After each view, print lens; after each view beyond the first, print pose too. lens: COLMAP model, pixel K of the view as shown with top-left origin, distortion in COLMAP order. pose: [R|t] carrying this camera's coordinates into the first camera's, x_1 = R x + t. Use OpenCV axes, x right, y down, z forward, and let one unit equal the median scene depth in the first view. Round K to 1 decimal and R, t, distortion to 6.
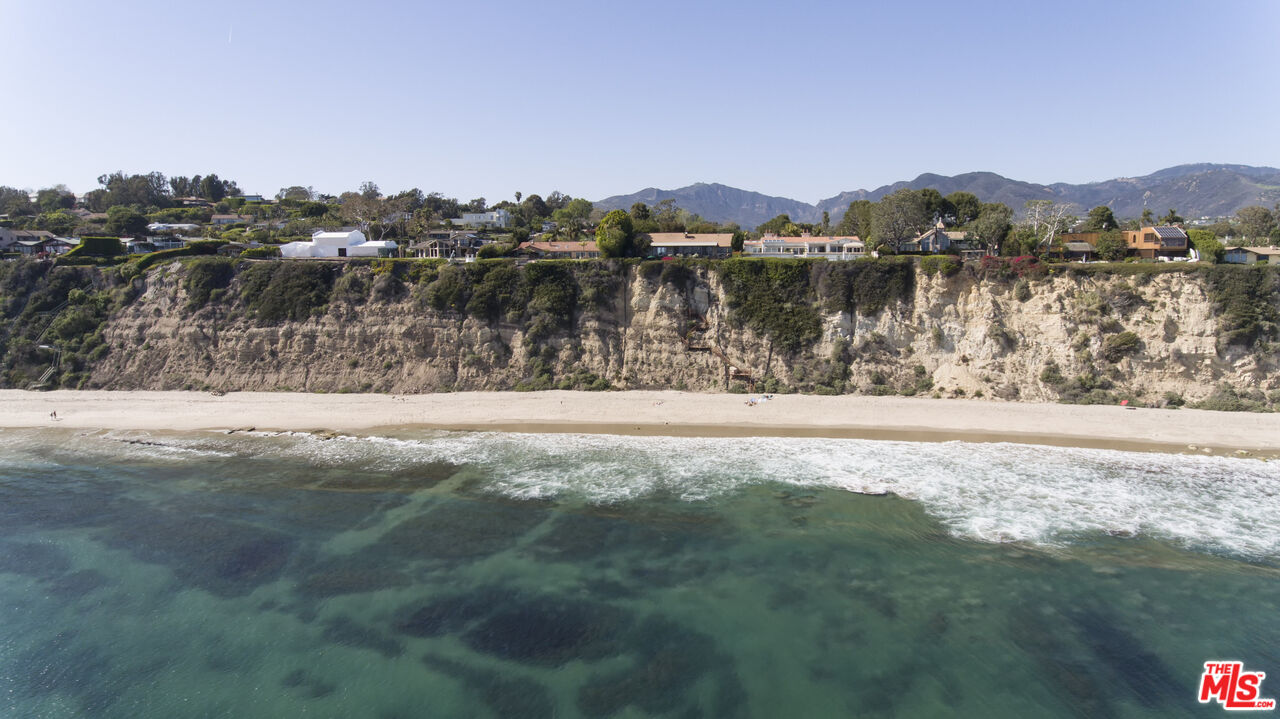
lens RADIAL K [[756.5, 0, 634.0], [0, 756.5, 359.2], [0, 0, 1]] dist [-0.016603, 0.004863]
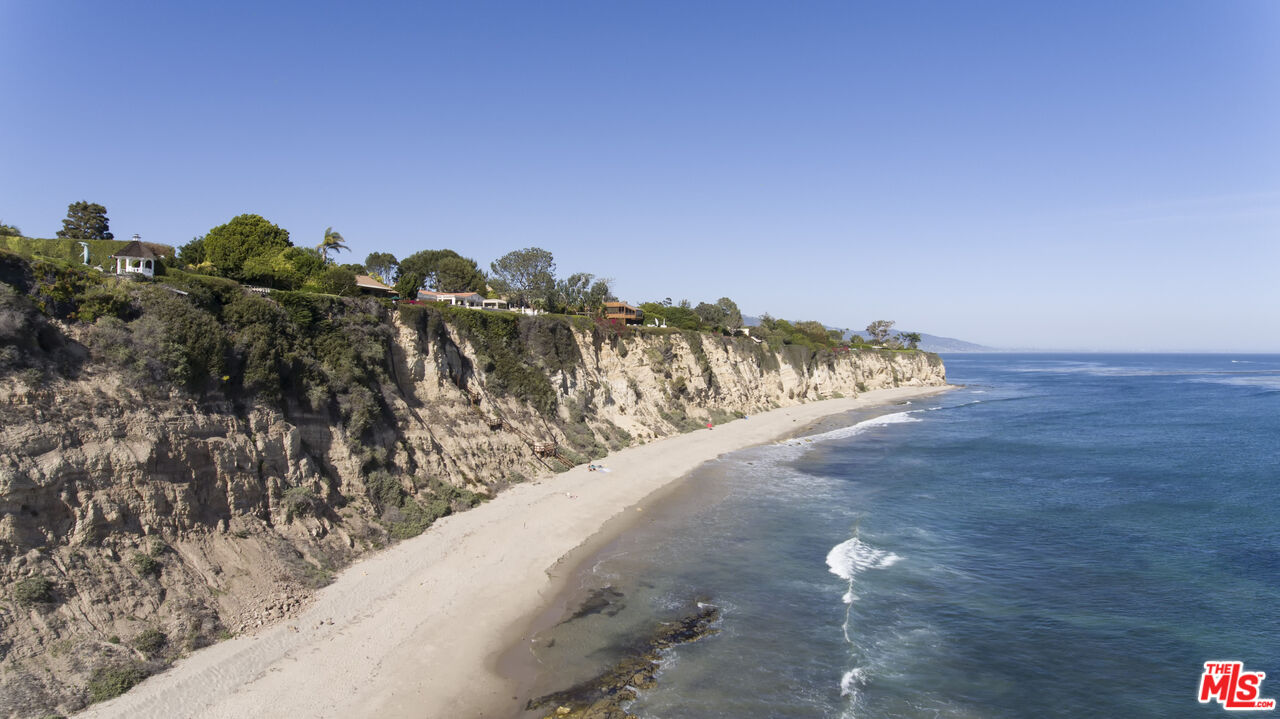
lens RADIAL K [[756.5, 0, 636.0], [0, 756.5, 356.4], [0, 0, 1]] dist [-0.016603, 0.004863]
pose [[0.160561, 0.002518, 0.987023, -0.612381], [0.149236, 0.988438, -0.026798, -0.040395], [-0.975679, 0.151602, 0.158329, 0.737514]]
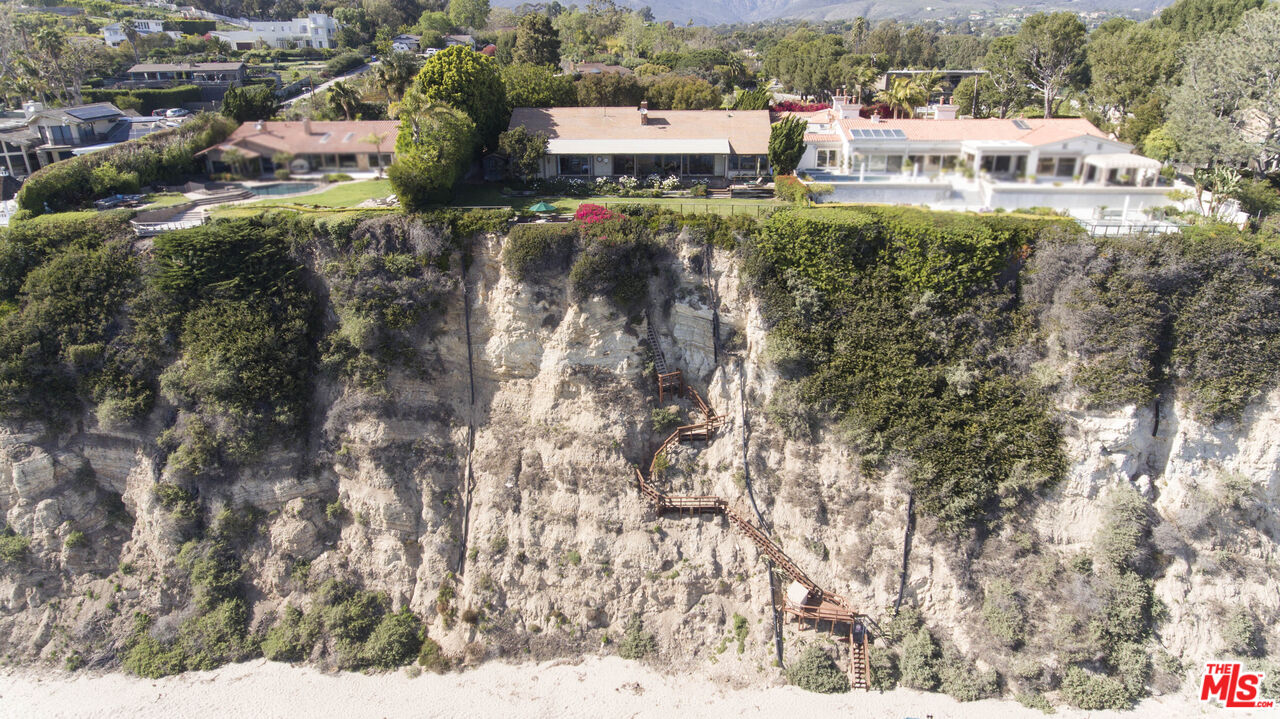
lens RADIAL K [[756.5, 0, 646.6], [0, 756.5, 354.9], [0, 0, 1]] dist [-0.016603, 0.004863]
pose [[0.997122, -0.031250, 0.069067, 0.045739], [0.013216, 0.968789, 0.247535, -0.161645], [-0.074646, -0.245910, 0.966414, 0.692815]]
